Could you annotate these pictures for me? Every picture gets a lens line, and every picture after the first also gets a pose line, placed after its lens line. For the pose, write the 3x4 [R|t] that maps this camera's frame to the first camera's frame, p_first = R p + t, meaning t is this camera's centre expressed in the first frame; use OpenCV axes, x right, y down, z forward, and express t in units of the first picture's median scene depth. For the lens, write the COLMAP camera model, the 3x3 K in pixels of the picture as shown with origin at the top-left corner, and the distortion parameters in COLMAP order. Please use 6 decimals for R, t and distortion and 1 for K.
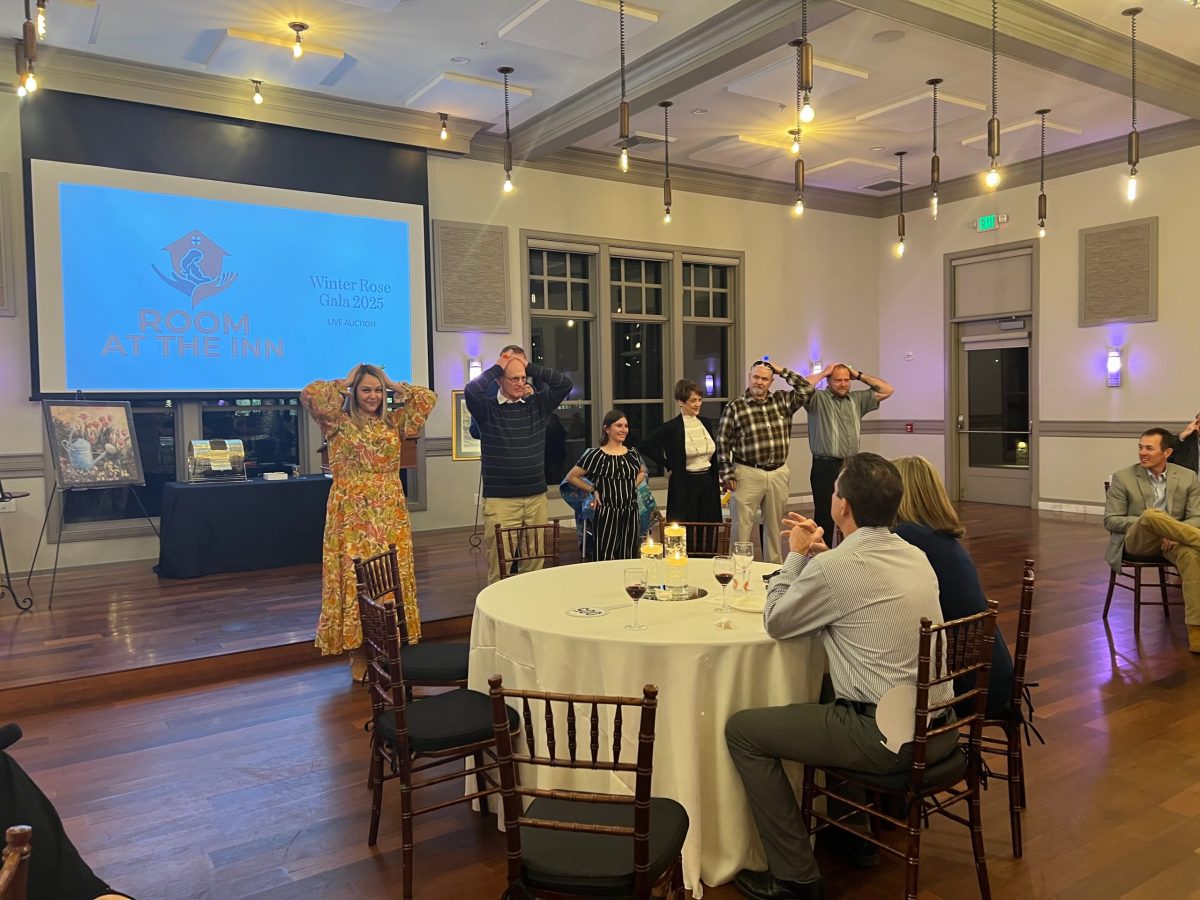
lens RADIAL K [[910.6, 0, 606.3], [0, 910.6, 447.3], [0, 0, 1]] dist [0.070496, -0.071559]
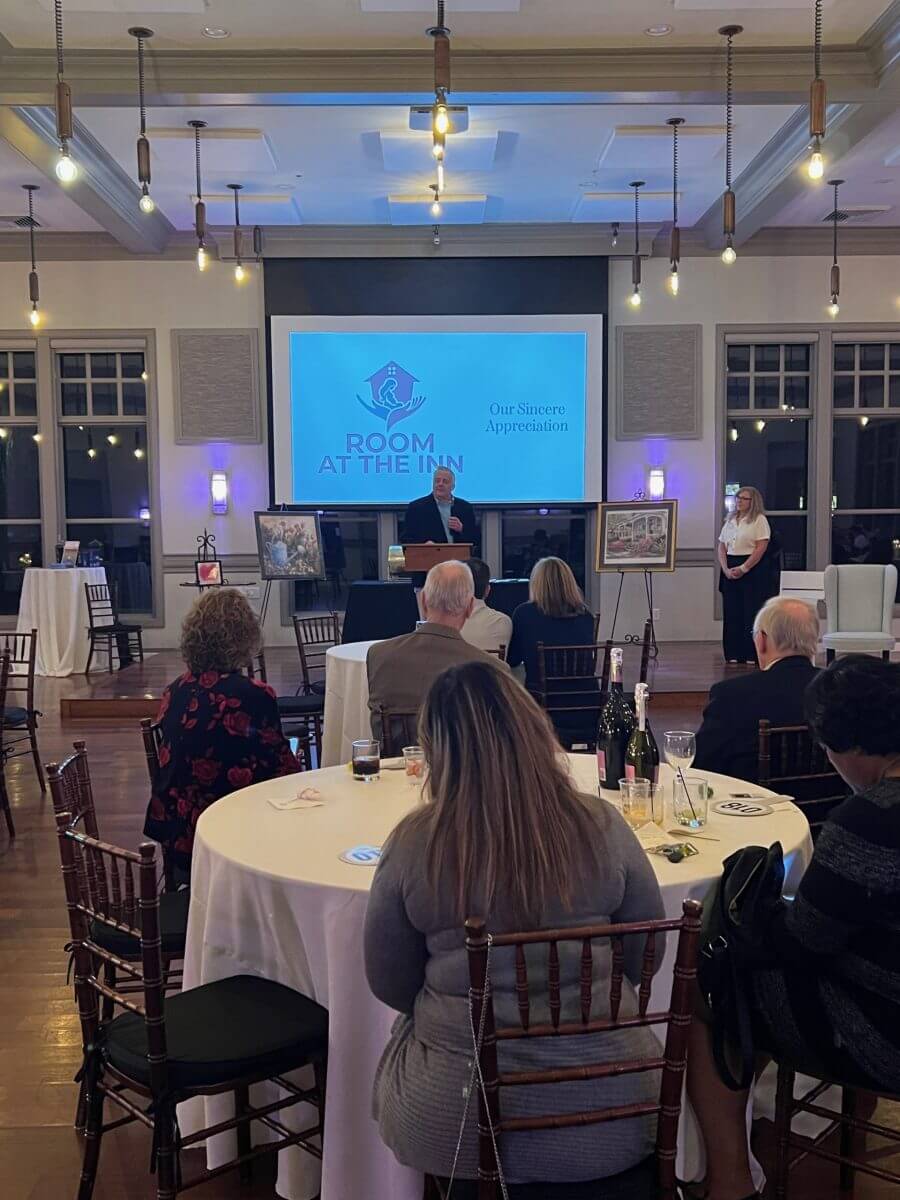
lens RADIAL K [[1250.9, 0, 457.6], [0, 1250.9, 620.5], [0, 0, 1]] dist [0.088346, 0.000000]
pose [[0.840626, 0.053472, -0.538971, 0.467756], [-0.031201, 0.998243, 0.050374, 0.004375], [0.540717, -0.025529, 0.840817, -0.268373]]
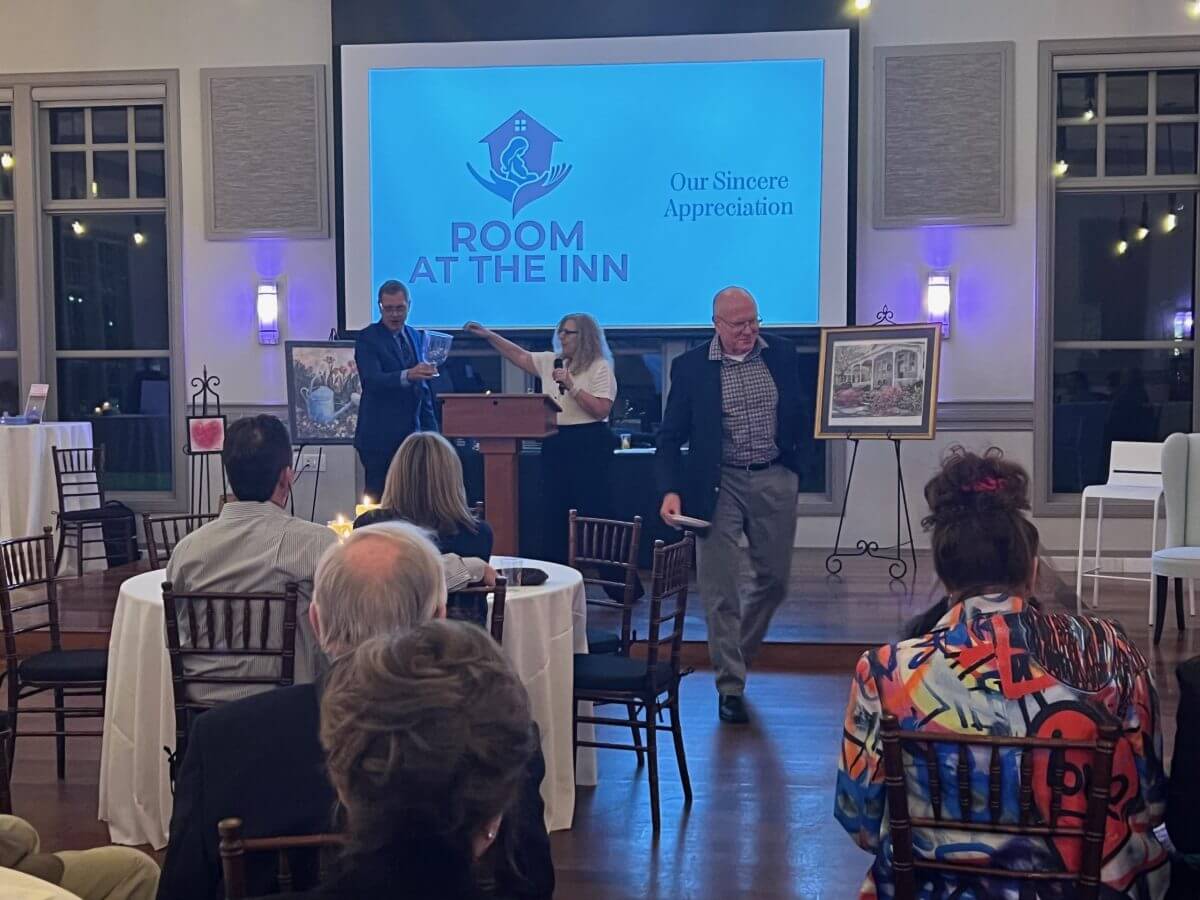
lens RADIAL K [[1780.8, 0, 574.4], [0, 1780.8, 456.5], [0, 0, 1]] dist [0.120593, 0.000000]
pose [[0.738111, 0.054086, -0.672508, 0.558607], [-0.038698, 0.998534, 0.037834, -0.012576], [0.673569, -0.001901, 0.739122, -0.039984]]
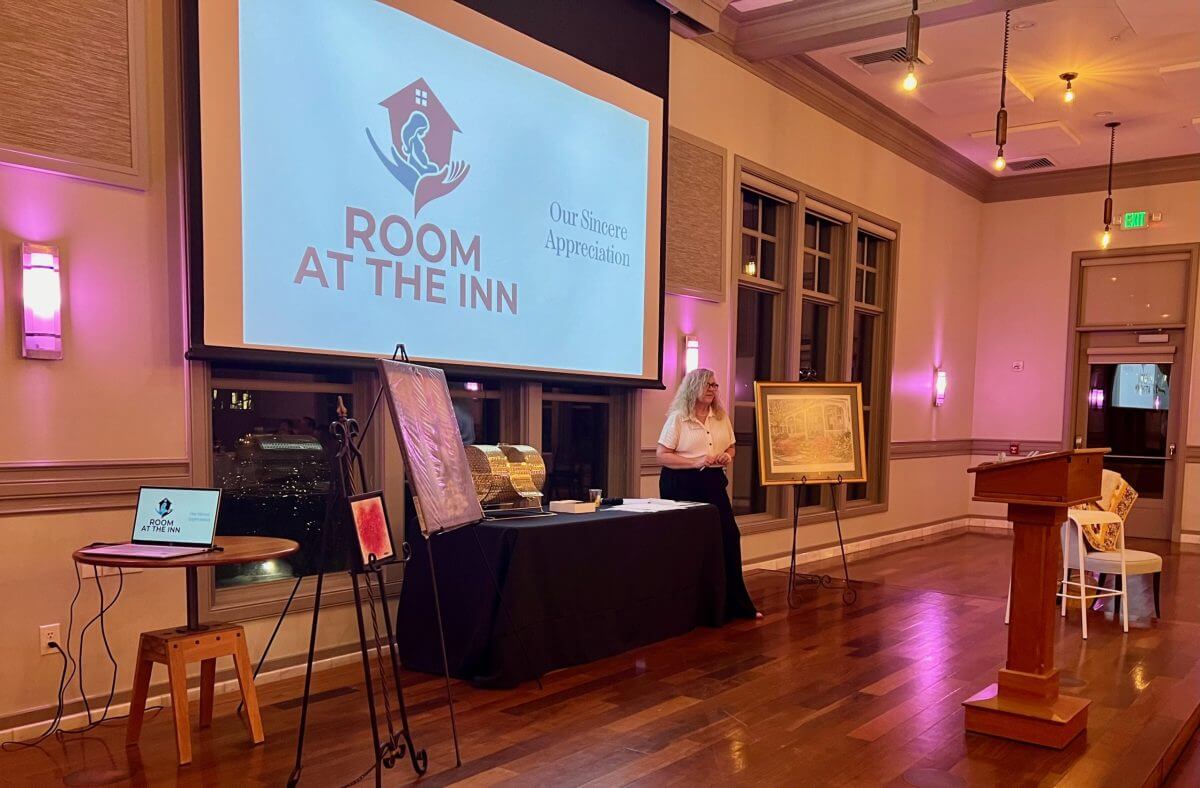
lens RADIAL K [[1031.3, 0, 673.8], [0, 1031.3, 504.7], [0, 0, 1]] dist [0.061086, -0.053178]
pose [[0.927540, 0.006735, 0.373663, -0.524194], [-0.022272, 0.999057, 0.037278, 0.003104], [-0.373059, -0.042899, 0.926815, 0.314195]]
